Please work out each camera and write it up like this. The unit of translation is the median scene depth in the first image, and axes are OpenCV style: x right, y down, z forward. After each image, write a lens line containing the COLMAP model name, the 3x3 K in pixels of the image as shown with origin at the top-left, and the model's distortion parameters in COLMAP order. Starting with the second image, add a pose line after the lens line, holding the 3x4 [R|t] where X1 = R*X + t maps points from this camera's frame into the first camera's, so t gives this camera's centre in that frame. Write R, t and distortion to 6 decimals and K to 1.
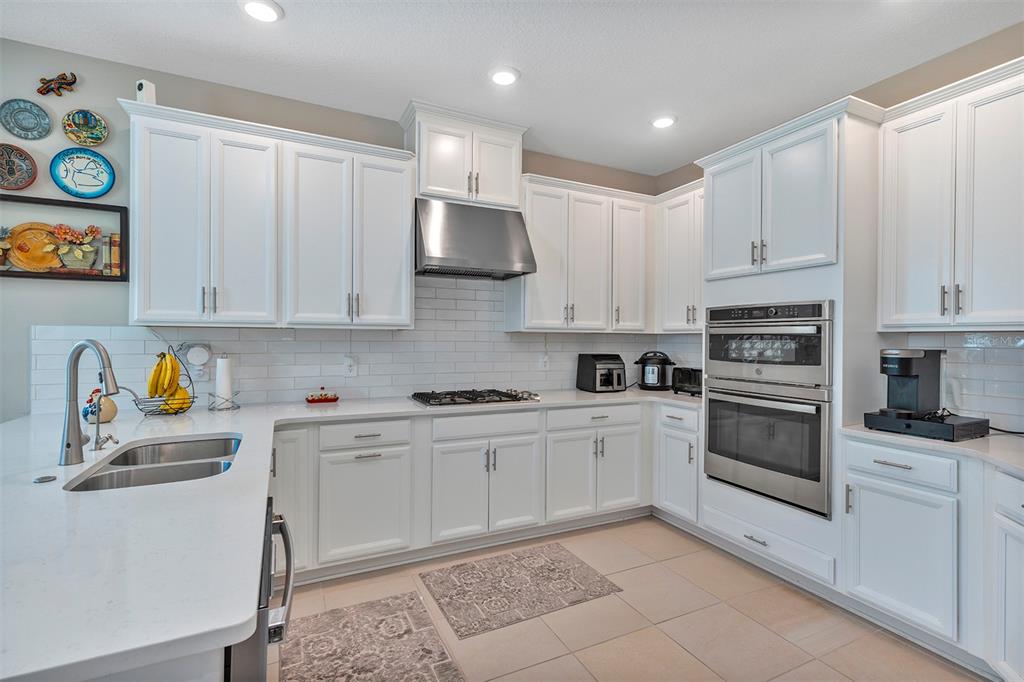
lens RADIAL K [[467.7, 0, 509.8], [0, 467.7, 338.2], [0, 0, 1]] dist [0.009842, -0.000655]
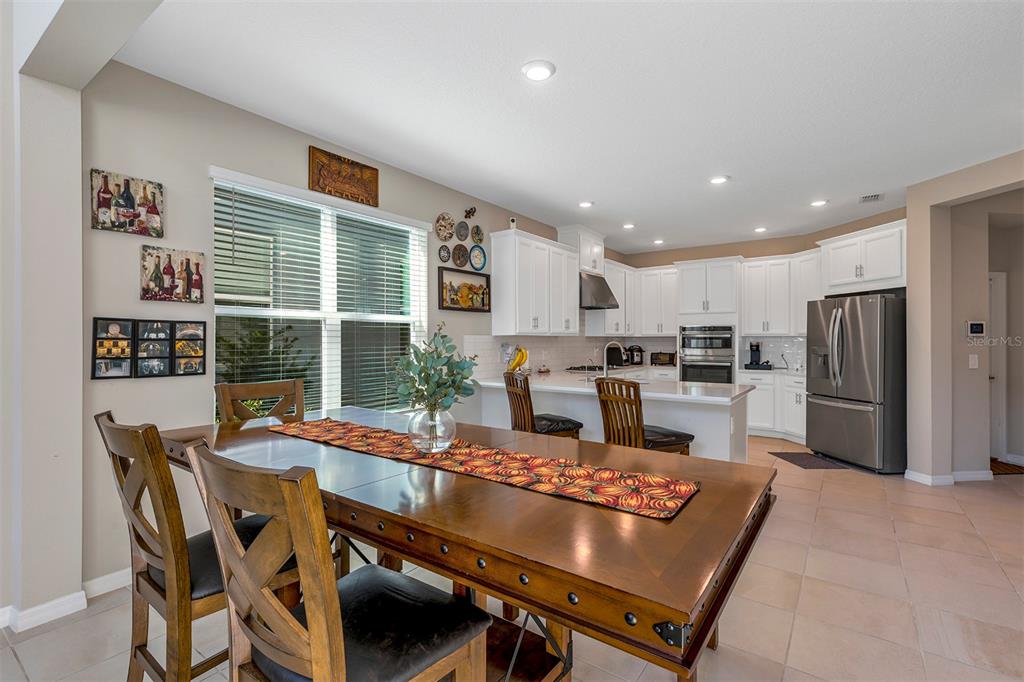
lens RADIAL K [[467.7, 0, 519.1], [0, 467.7, 336.2], [0, 0, 1]] dist [0.009842, -0.000655]
pose [[0.876203, -0.005217, 0.481914, -1.472840], [0.006729, 0.999976, -0.001409, -0.015969], [-0.481896, 0.004478, 0.876217, -0.688856]]
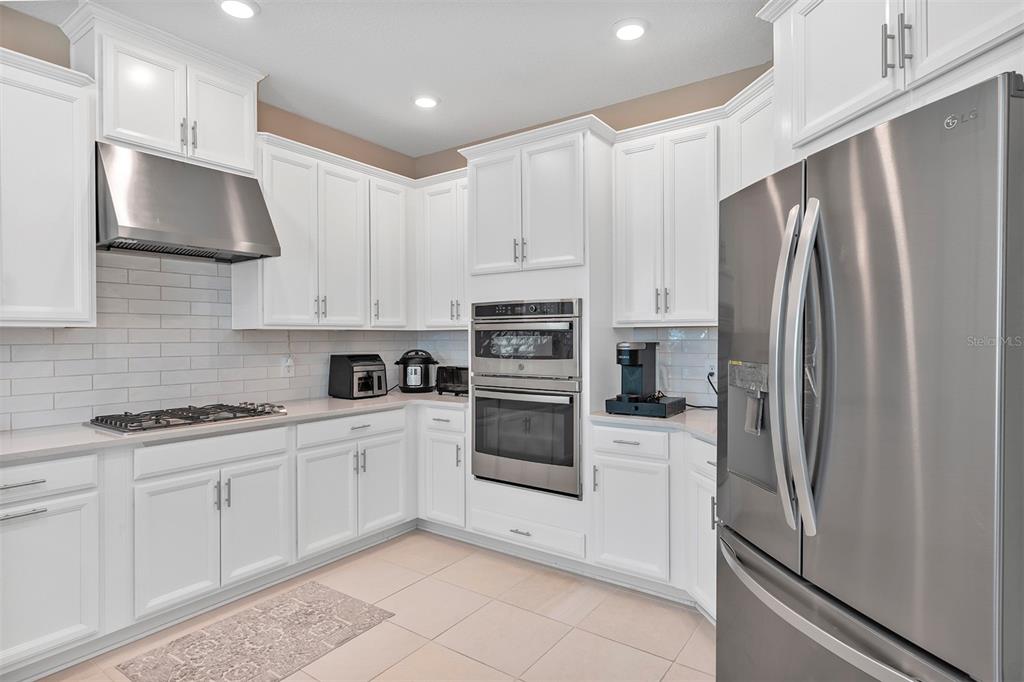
lens RADIAL K [[545.2, 0, 510.0], [0, 545.2, 337.2], [0, 0, 1]] dist [0.001954, -0.001197]
pose [[0.877747, -0.013193, 0.478943, -0.053128], [0.012014, 0.999913, 0.005526, -0.000446], [-0.478974, 0.000903, 0.877829, -0.025687]]
